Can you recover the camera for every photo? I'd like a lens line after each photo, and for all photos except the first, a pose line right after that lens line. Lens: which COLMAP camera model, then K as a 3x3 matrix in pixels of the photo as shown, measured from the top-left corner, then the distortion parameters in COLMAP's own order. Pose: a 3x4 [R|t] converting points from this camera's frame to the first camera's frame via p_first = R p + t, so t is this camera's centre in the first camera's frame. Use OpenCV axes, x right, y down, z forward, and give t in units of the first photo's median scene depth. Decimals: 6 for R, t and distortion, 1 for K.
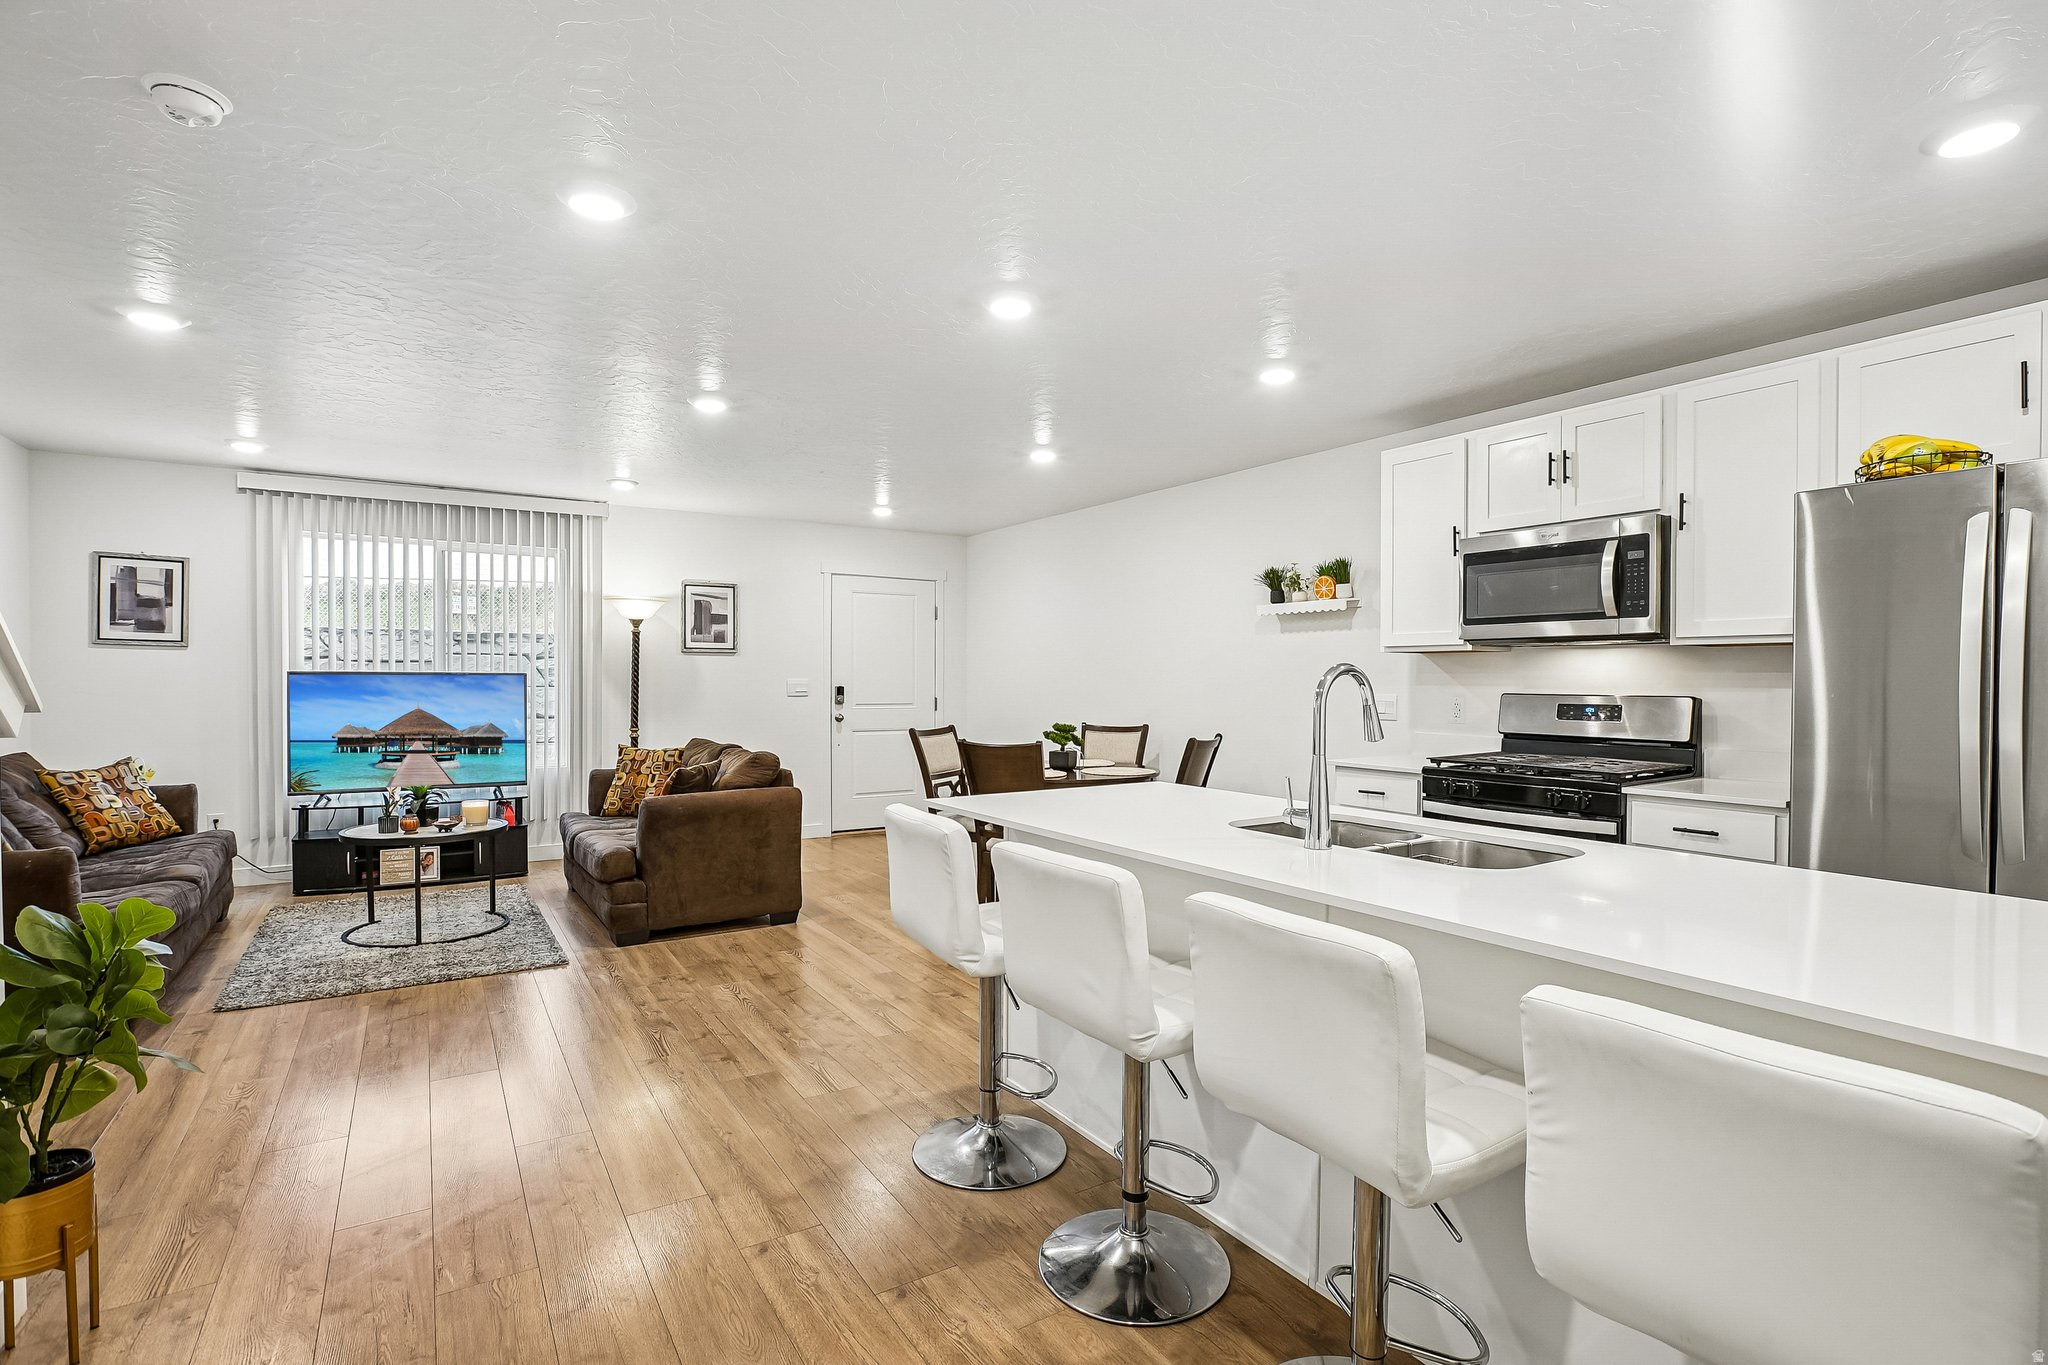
lens RADIAL K [[951.7, 0, 1037.0], [0, 951.7, 695.2], [0, 0, 1]] dist [-0.051203, 0.019108]
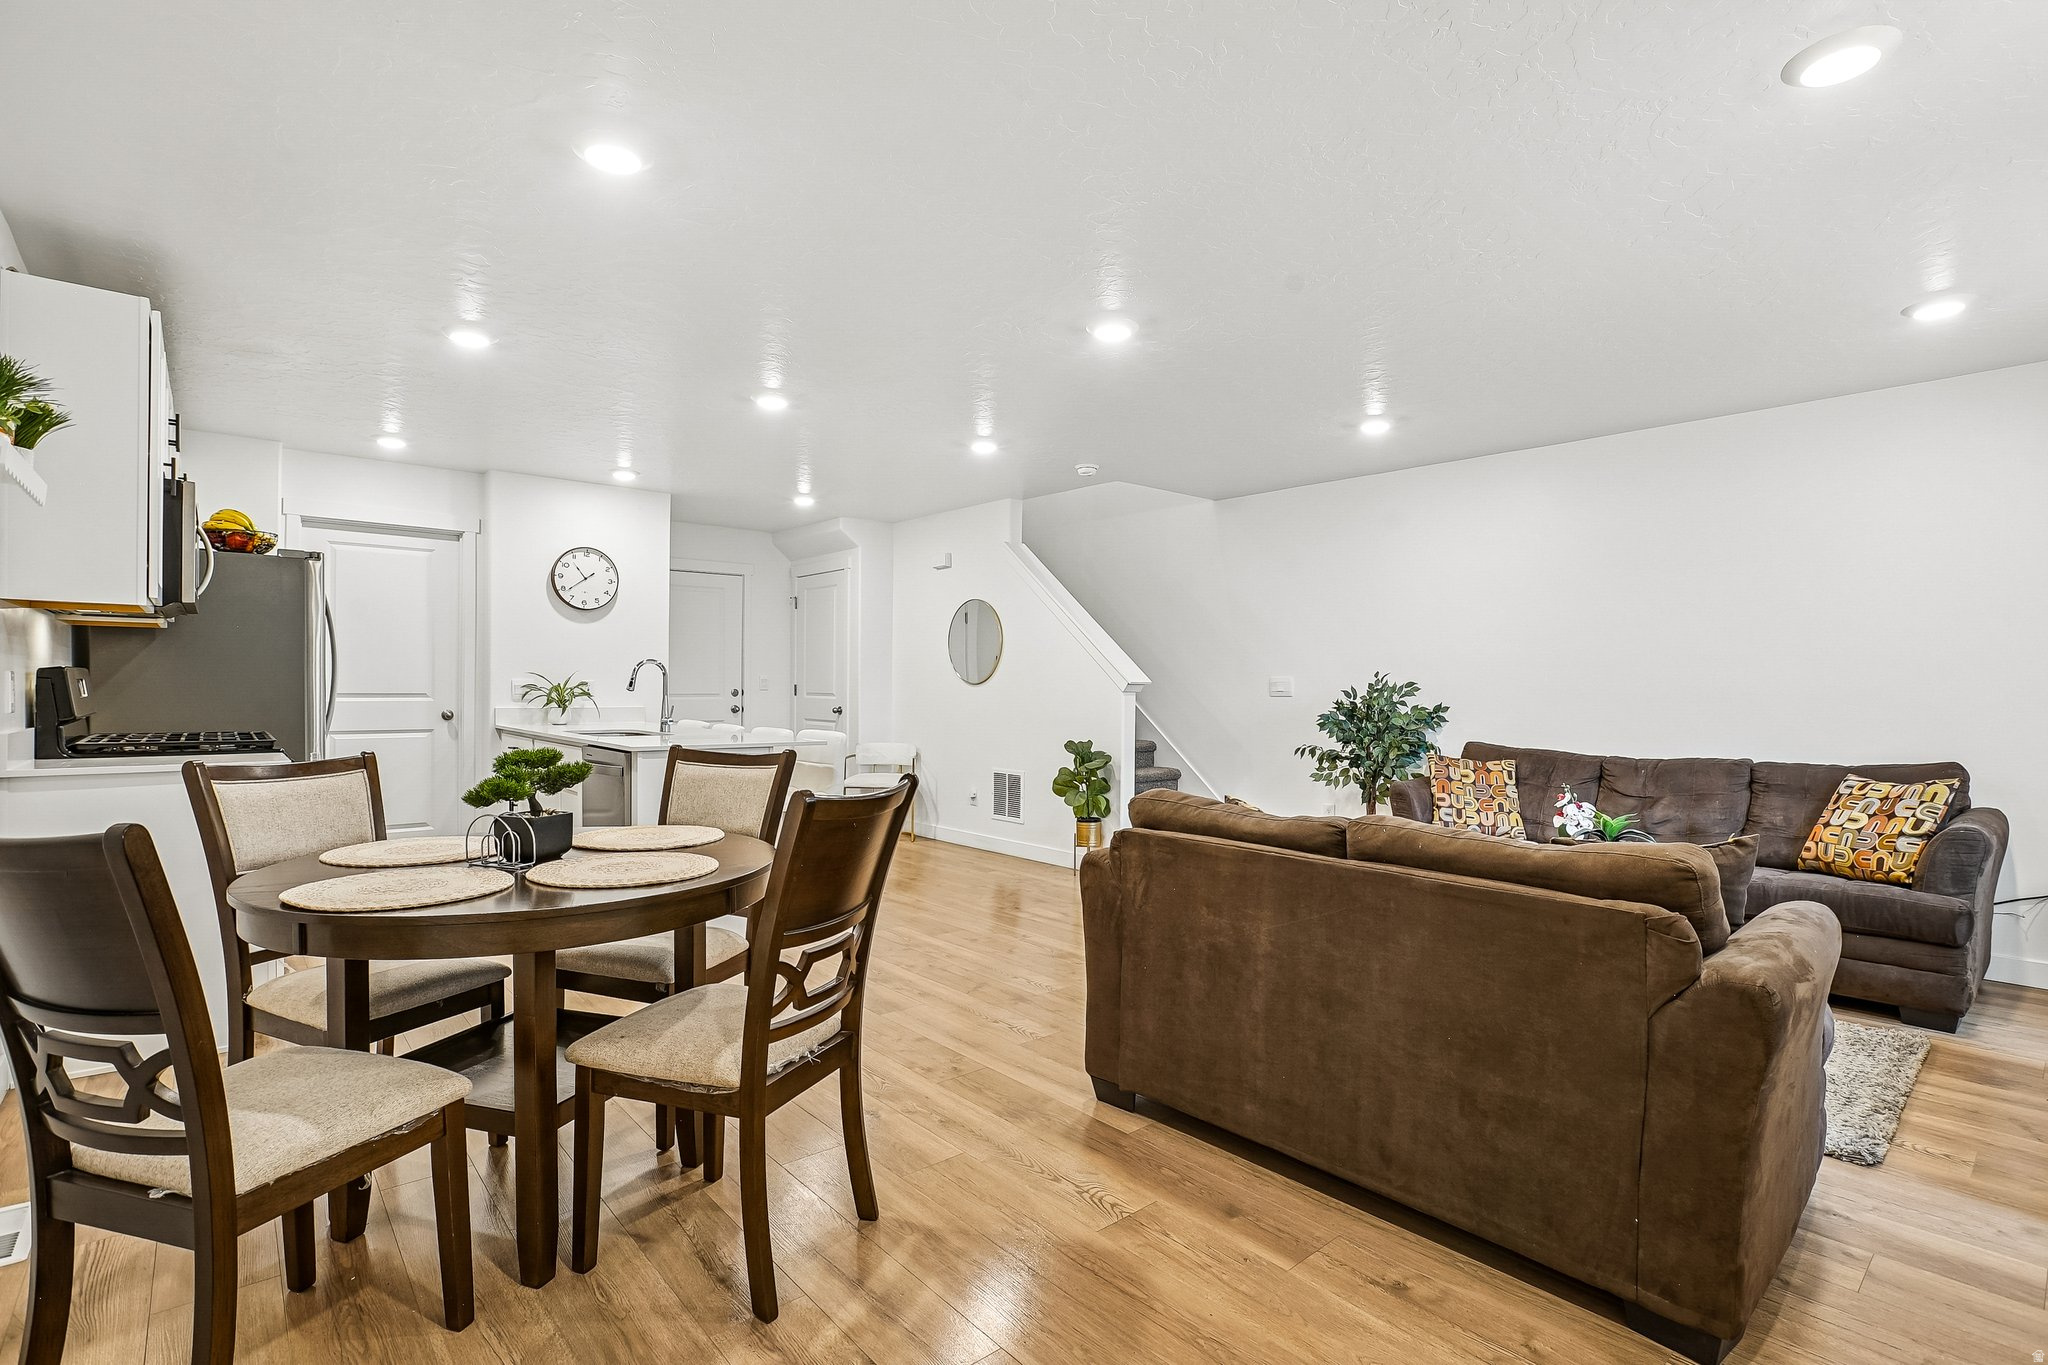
lens RADIAL K [[968.0, 0, 1032.2], [0, 968.0, 690.7], [0, 0, 1]] dist [-0.048637, 0.011042]
pose [[-0.991068, -0.011039, -0.132899, -0.152189], [-0.013944, 0.999683, 0.020942, -0.008628], [0.132626, 0.022608, -0.990908, 1.666594]]
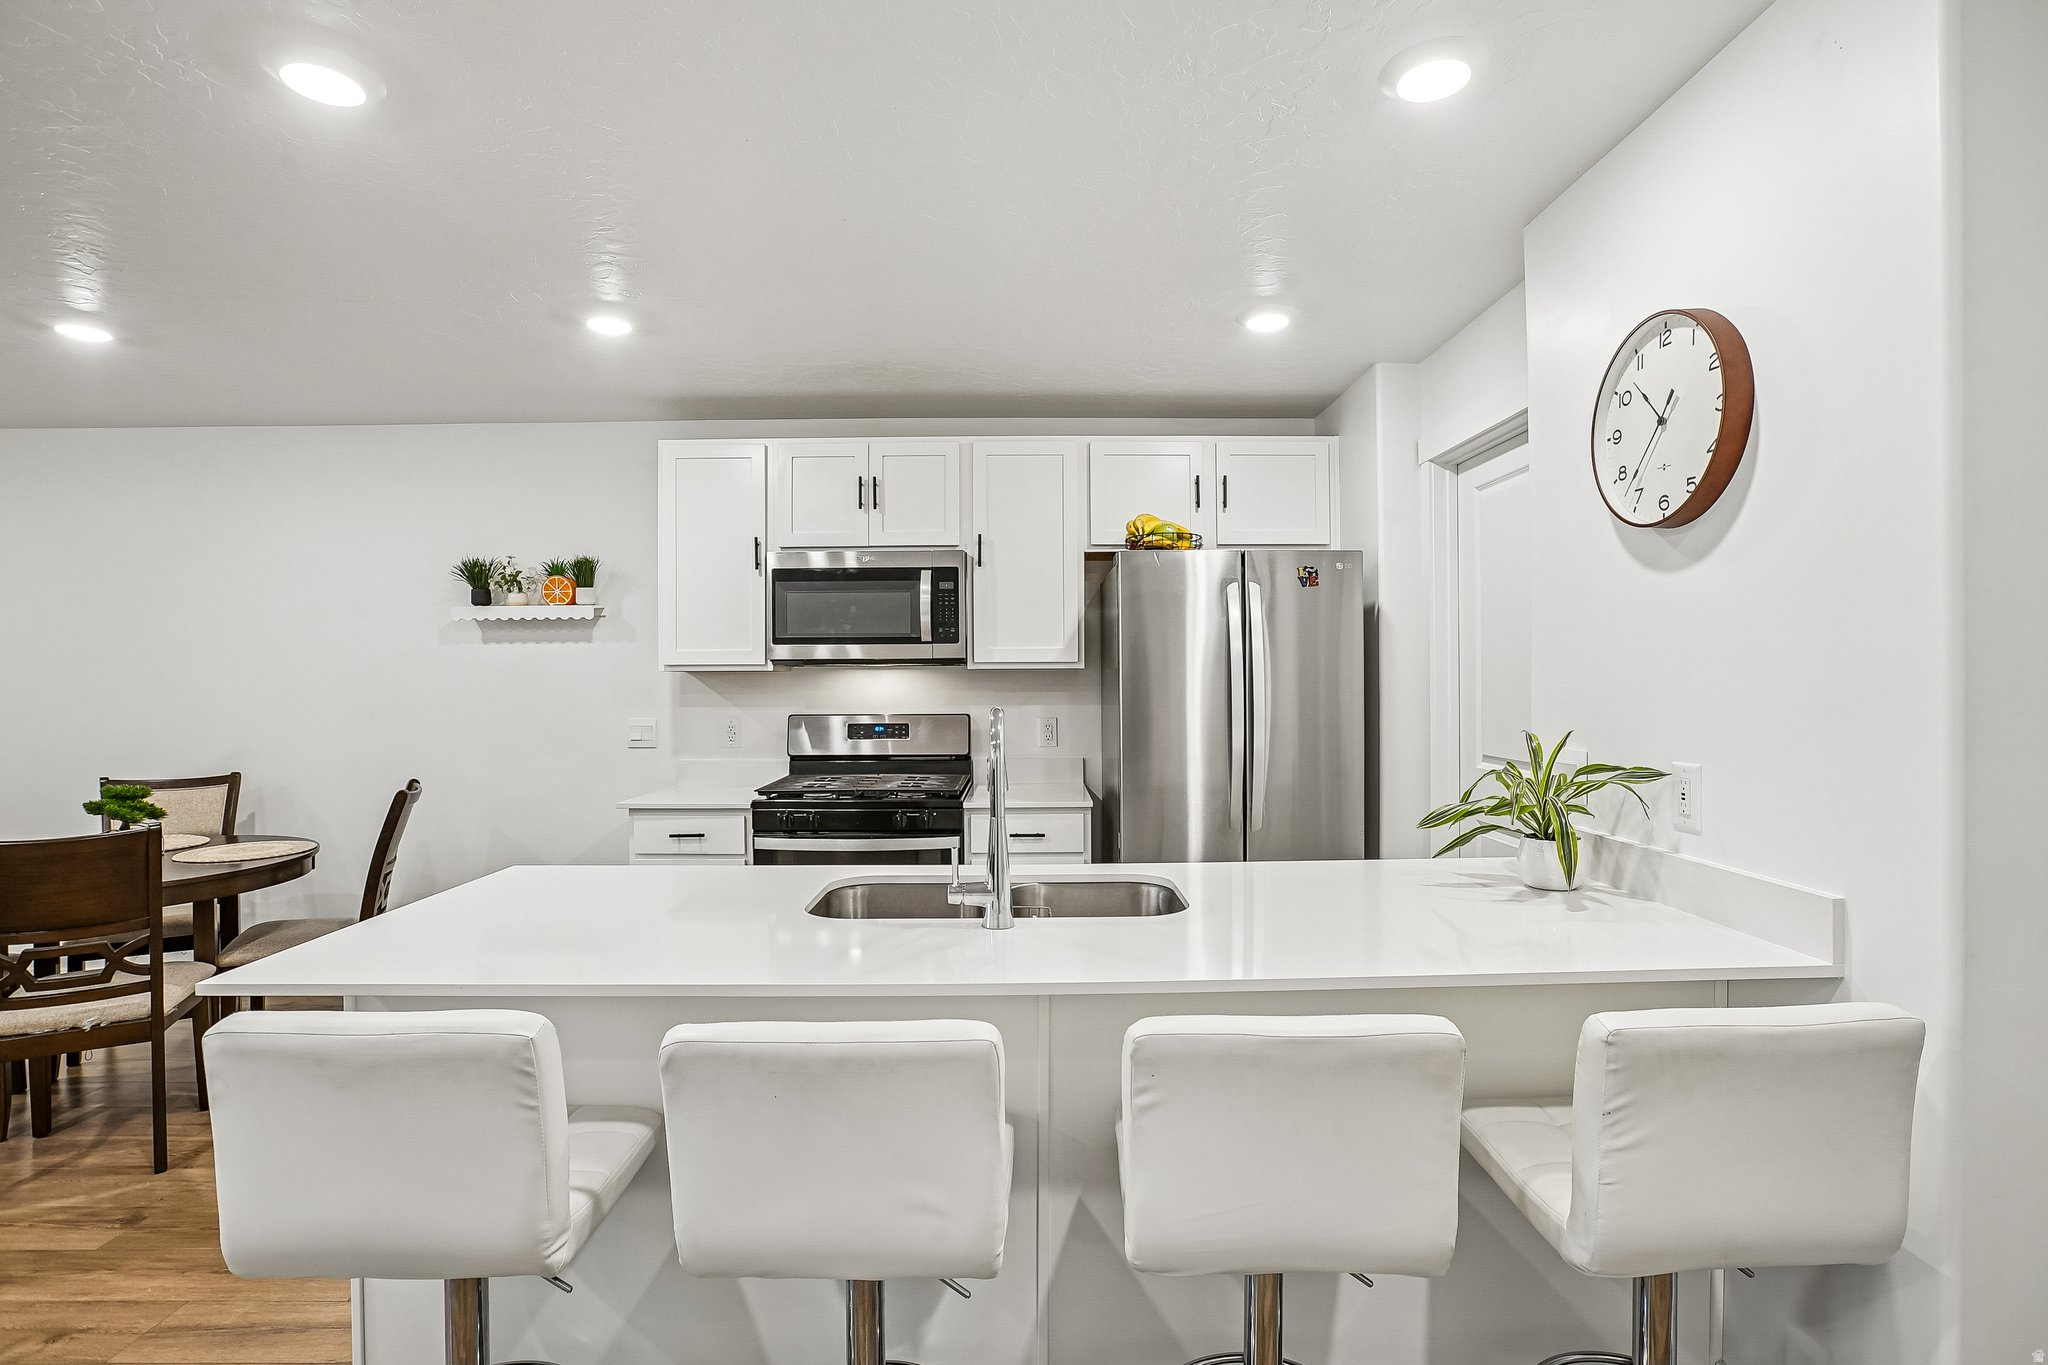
lens RADIAL K [[979.2, 0, 1037.0], [0, 979.2, 684.8], [0, 0, 1]] dist [-0.043197, 0.015311]
pose [[0.545652, -0.012071, 0.837925, -0.187751], [0.022274, 0.999752, -0.000103, -0.024295], [-0.837716, 0.018720, 0.545786, 0.215902]]
